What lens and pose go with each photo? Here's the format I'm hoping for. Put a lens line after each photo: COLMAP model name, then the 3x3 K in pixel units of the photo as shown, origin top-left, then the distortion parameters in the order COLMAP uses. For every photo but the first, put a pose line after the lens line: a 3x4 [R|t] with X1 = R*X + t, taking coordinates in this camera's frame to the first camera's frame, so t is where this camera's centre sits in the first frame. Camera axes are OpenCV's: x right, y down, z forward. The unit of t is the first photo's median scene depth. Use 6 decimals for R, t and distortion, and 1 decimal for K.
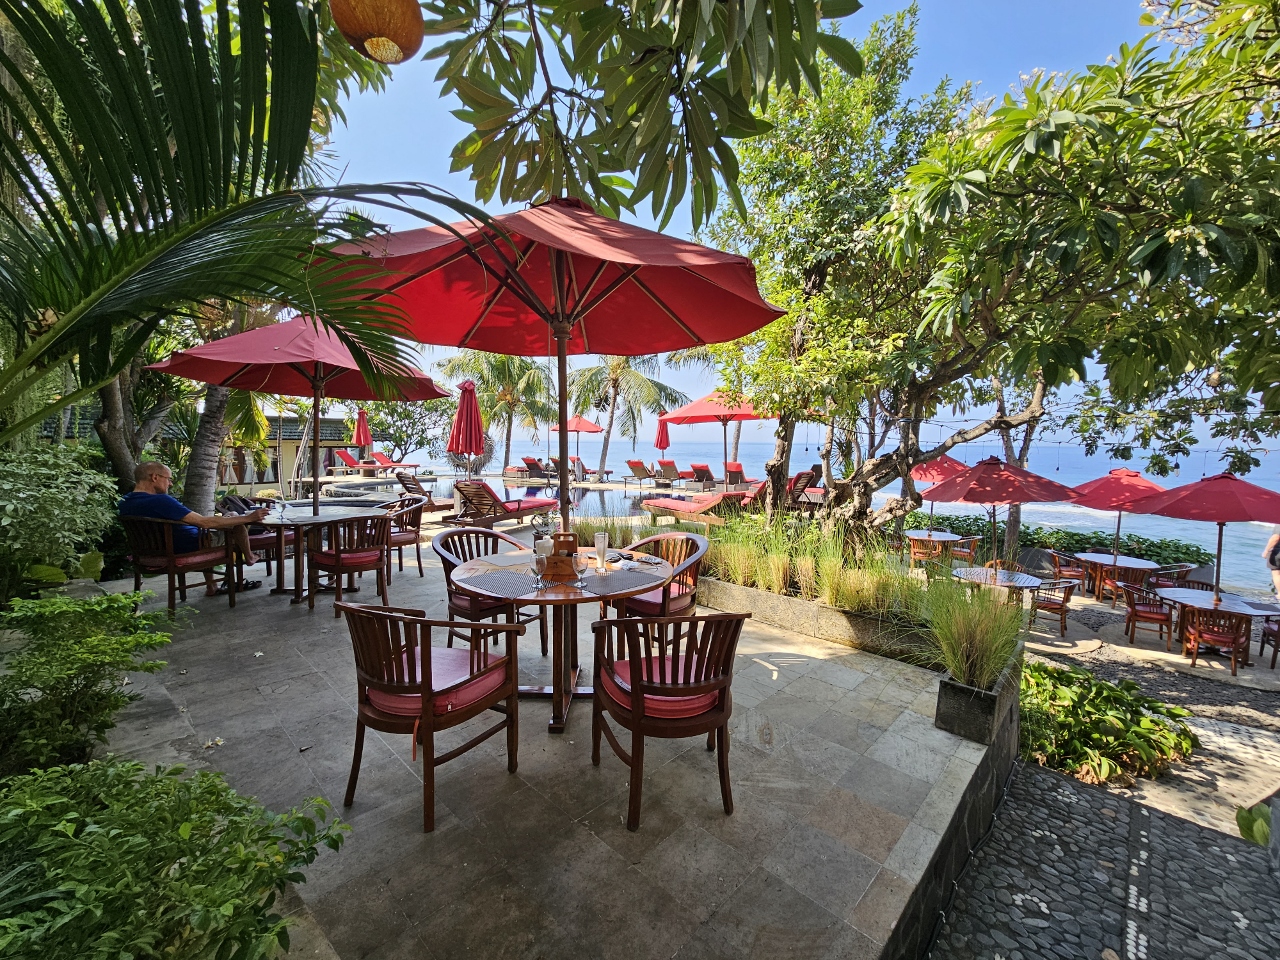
lens RADIAL K [[519.5, 0, 645.6], [0, 519.5, 478.5], [0, 0, 1]] dist [-0.007920, 0.000008]
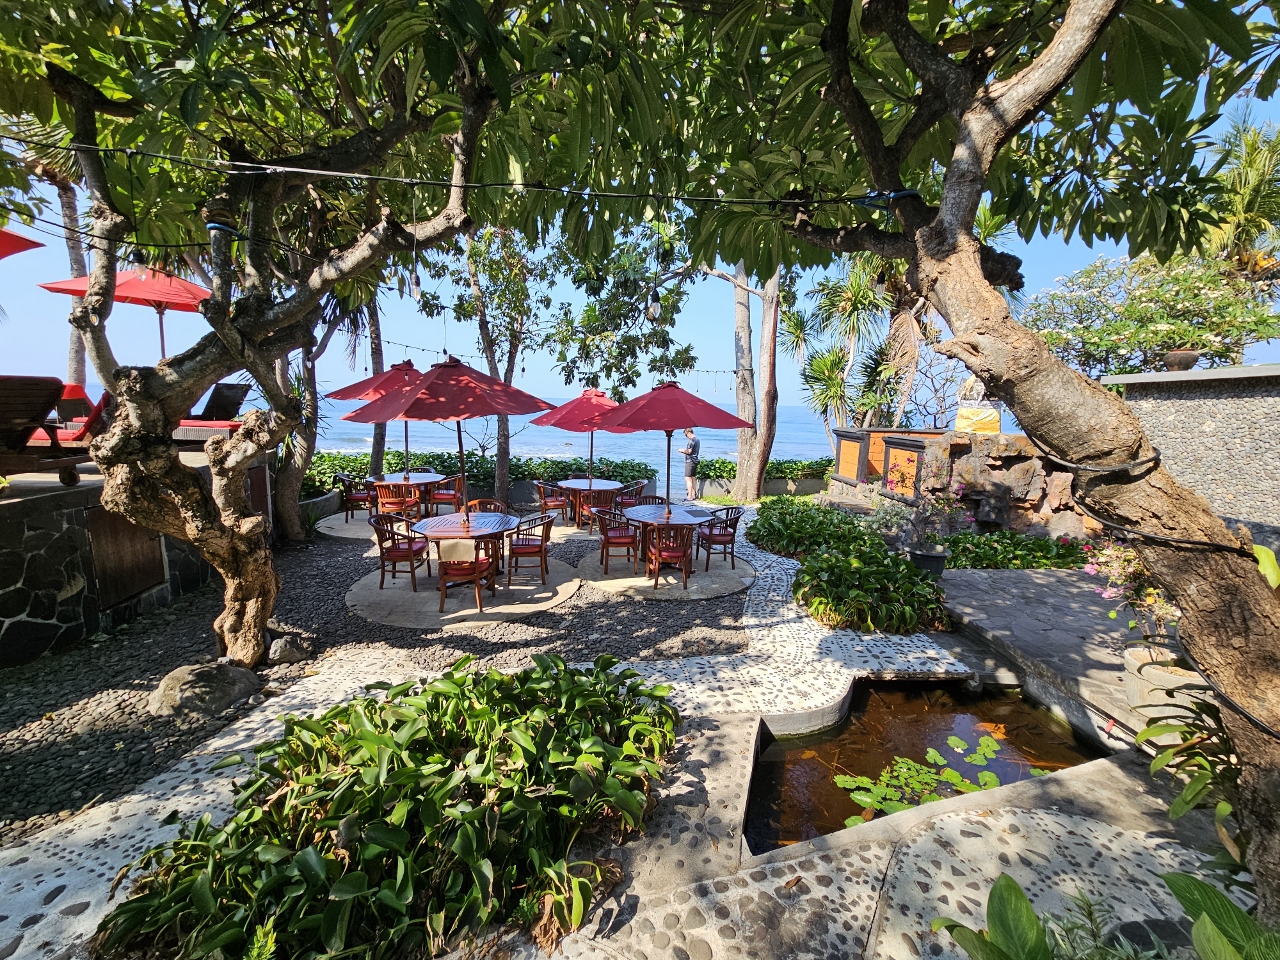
lens RADIAL K [[519.5, 0, 640.2], [0, 519.5, 480.2], [0, 0, 1]] dist [-0.007920, 0.000008]
pose [[0.674432, -0.103957, 0.730982, 0.329753], [0.032167, 0.993235, 0.111575, 0.057074], [-0.737636, -0.051736, 0.673213, 0.346604]]
